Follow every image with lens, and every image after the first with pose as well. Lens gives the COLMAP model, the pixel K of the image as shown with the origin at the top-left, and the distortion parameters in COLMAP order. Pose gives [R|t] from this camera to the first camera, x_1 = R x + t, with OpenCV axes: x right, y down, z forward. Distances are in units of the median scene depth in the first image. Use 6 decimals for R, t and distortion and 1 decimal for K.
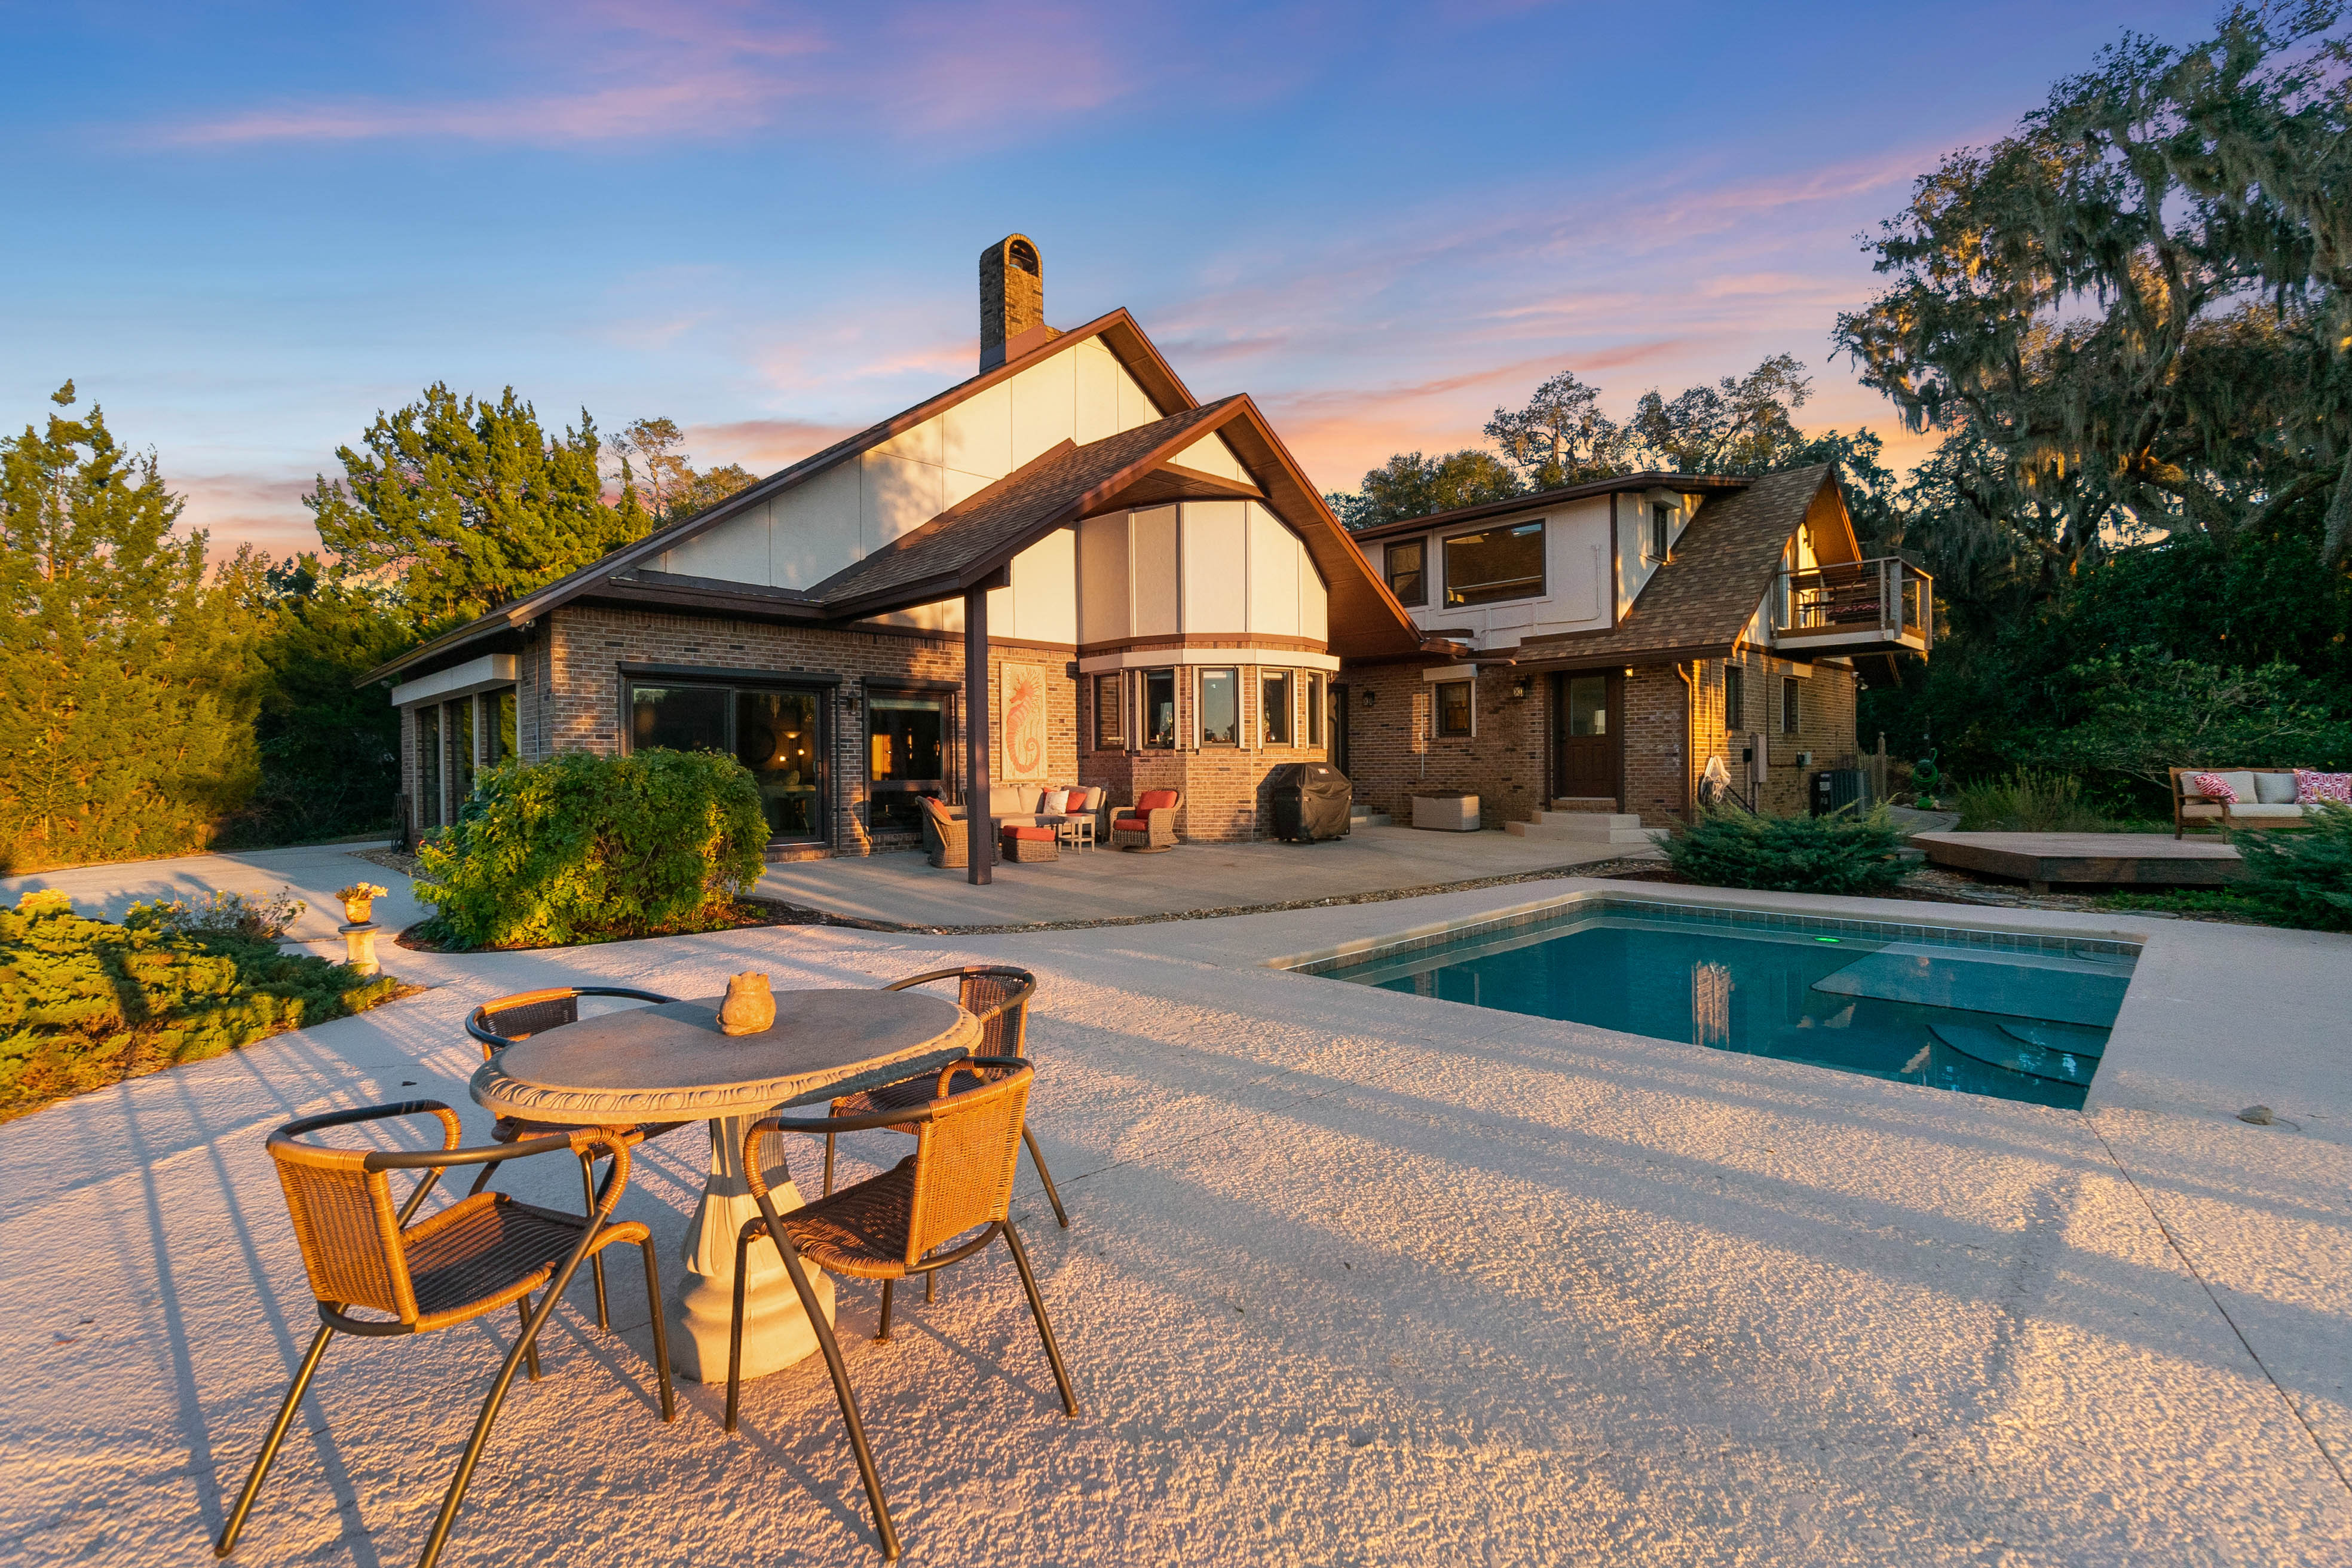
lens RADIAL K [[1043.1, 0, 1176.0], [0, 1043.1, 784.0], [0, 0, 1]] dist [0.001931, 0.004768]
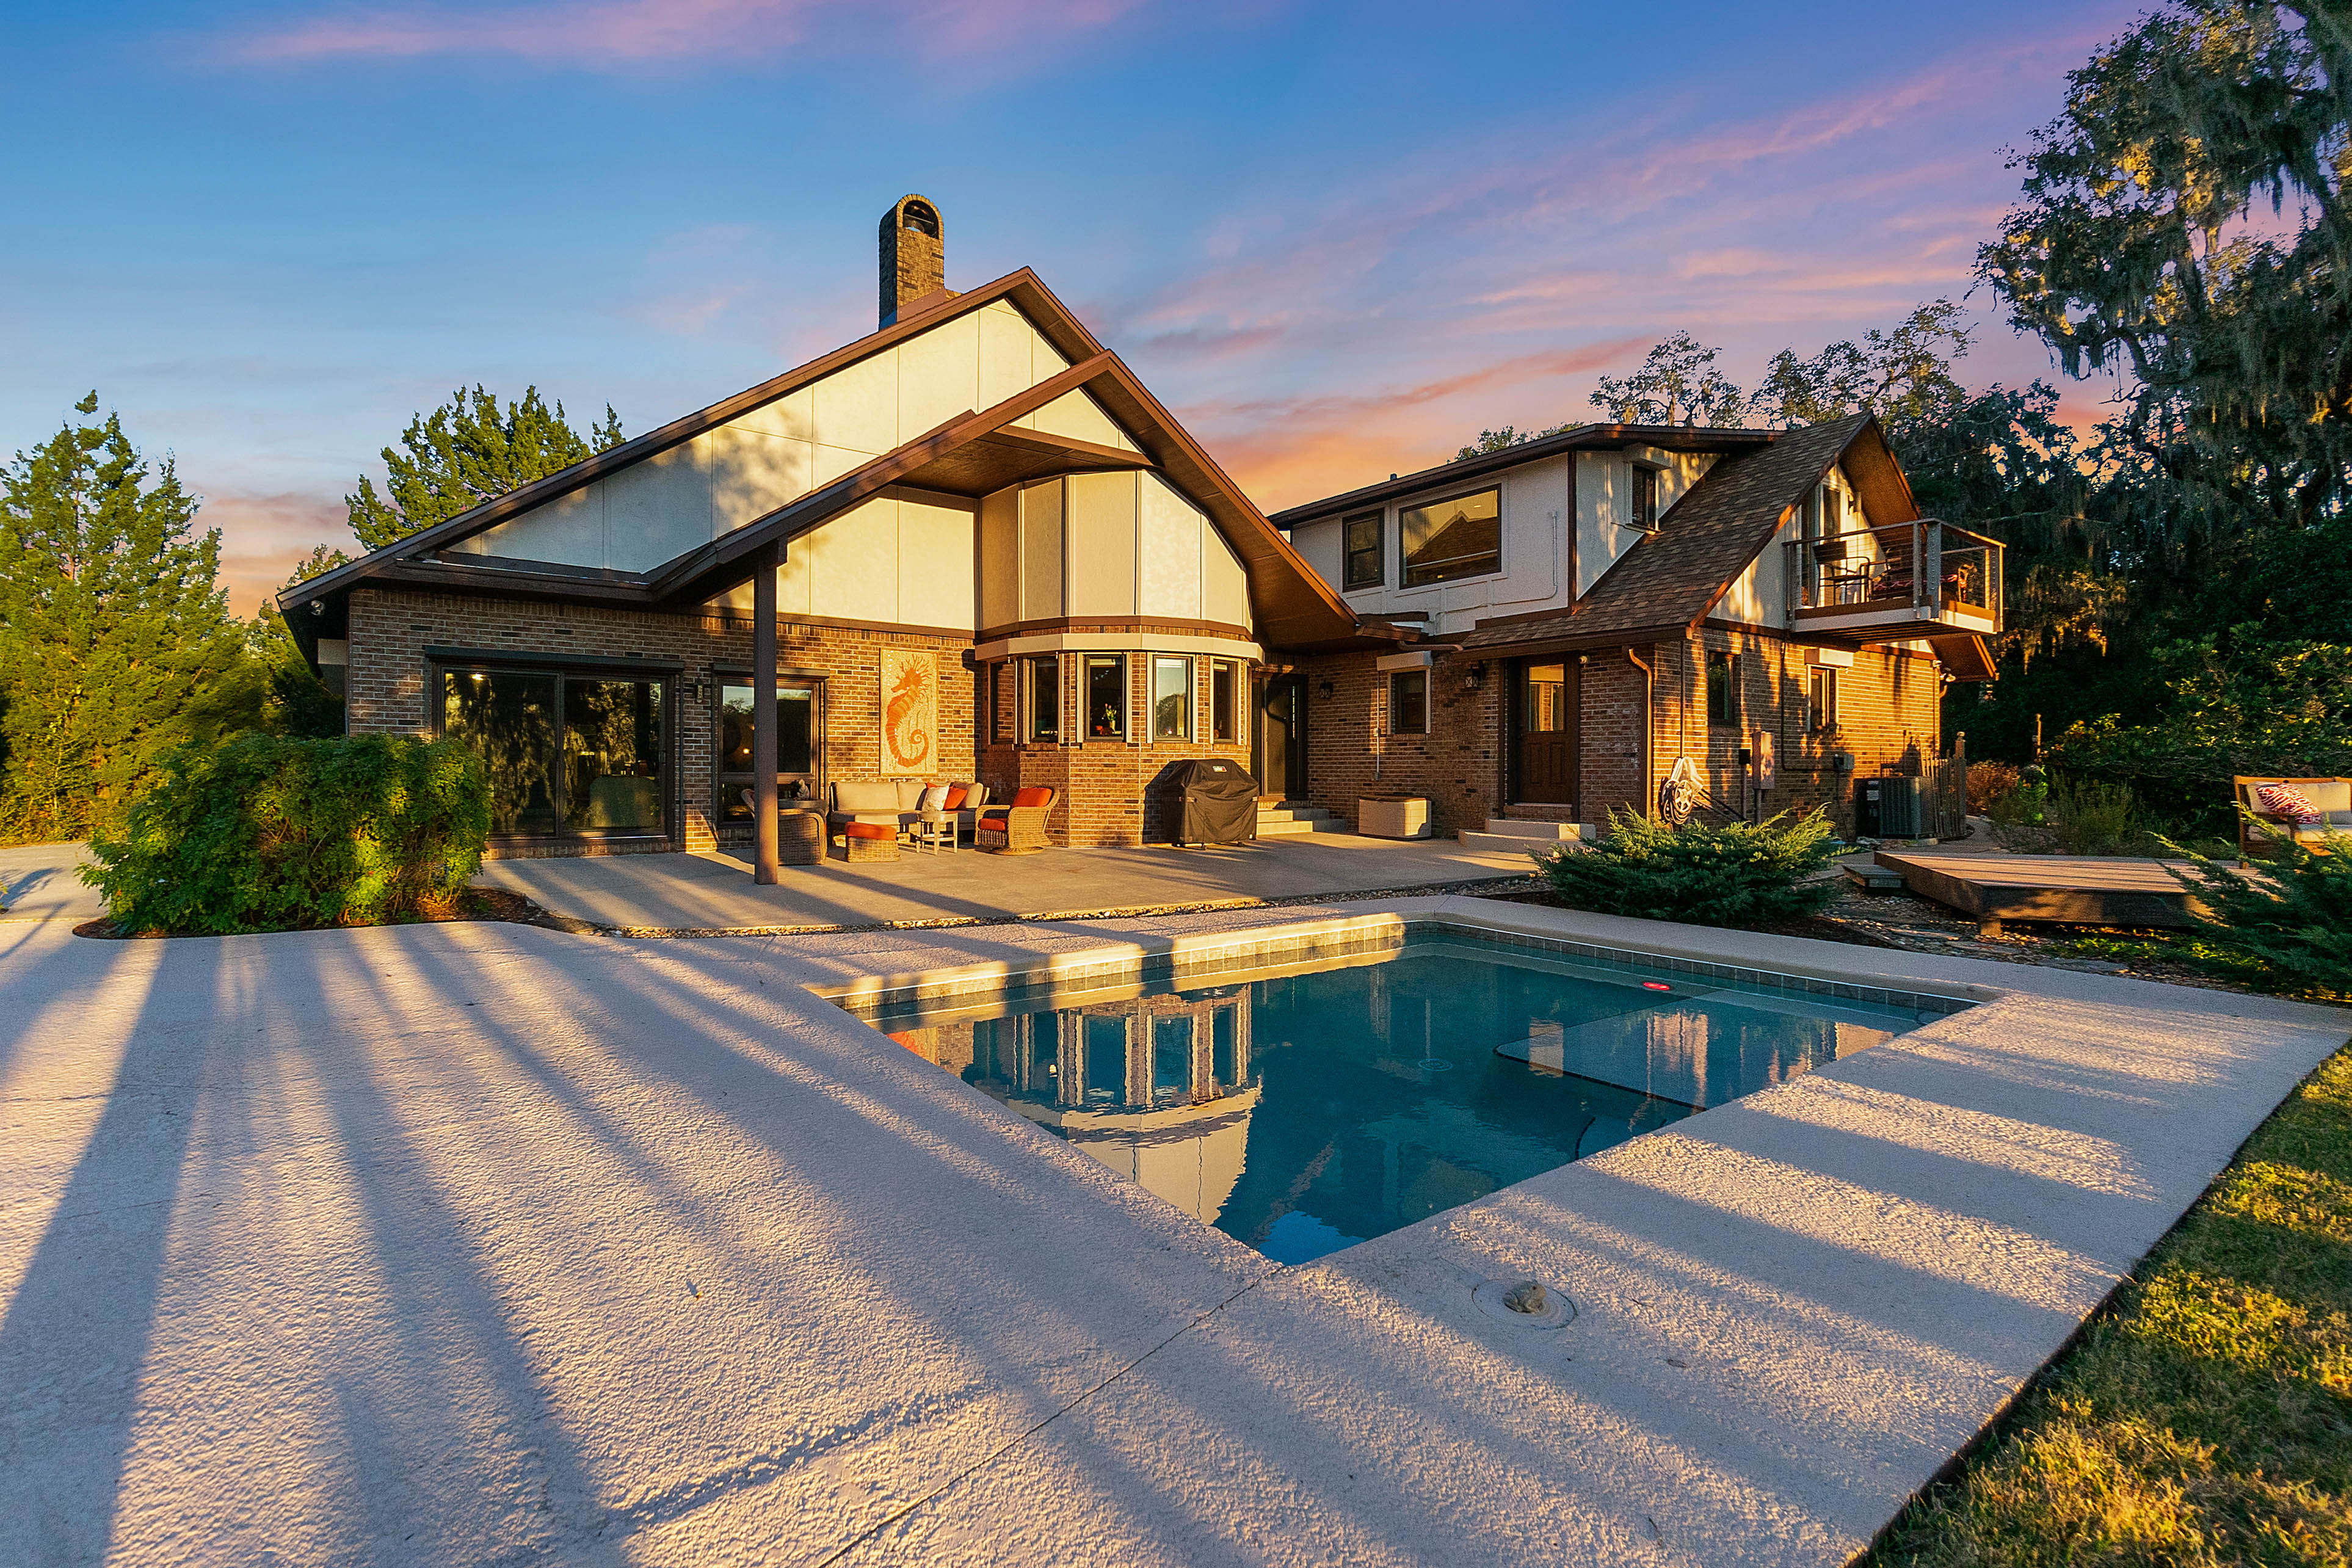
lens RADIAL K [[1070.7, 0, 1176.0], [0, 1070.7, 784.0], [0, 0, 1]] dist [0.006419, 0.000292]
pose [[0.989955, 0.014302, -0.140659, 0.208601], [-0.014406, 0.999896, 0.000281, 0.000793], [0.140649, 0.001748, 0.990058, 0.071678]]
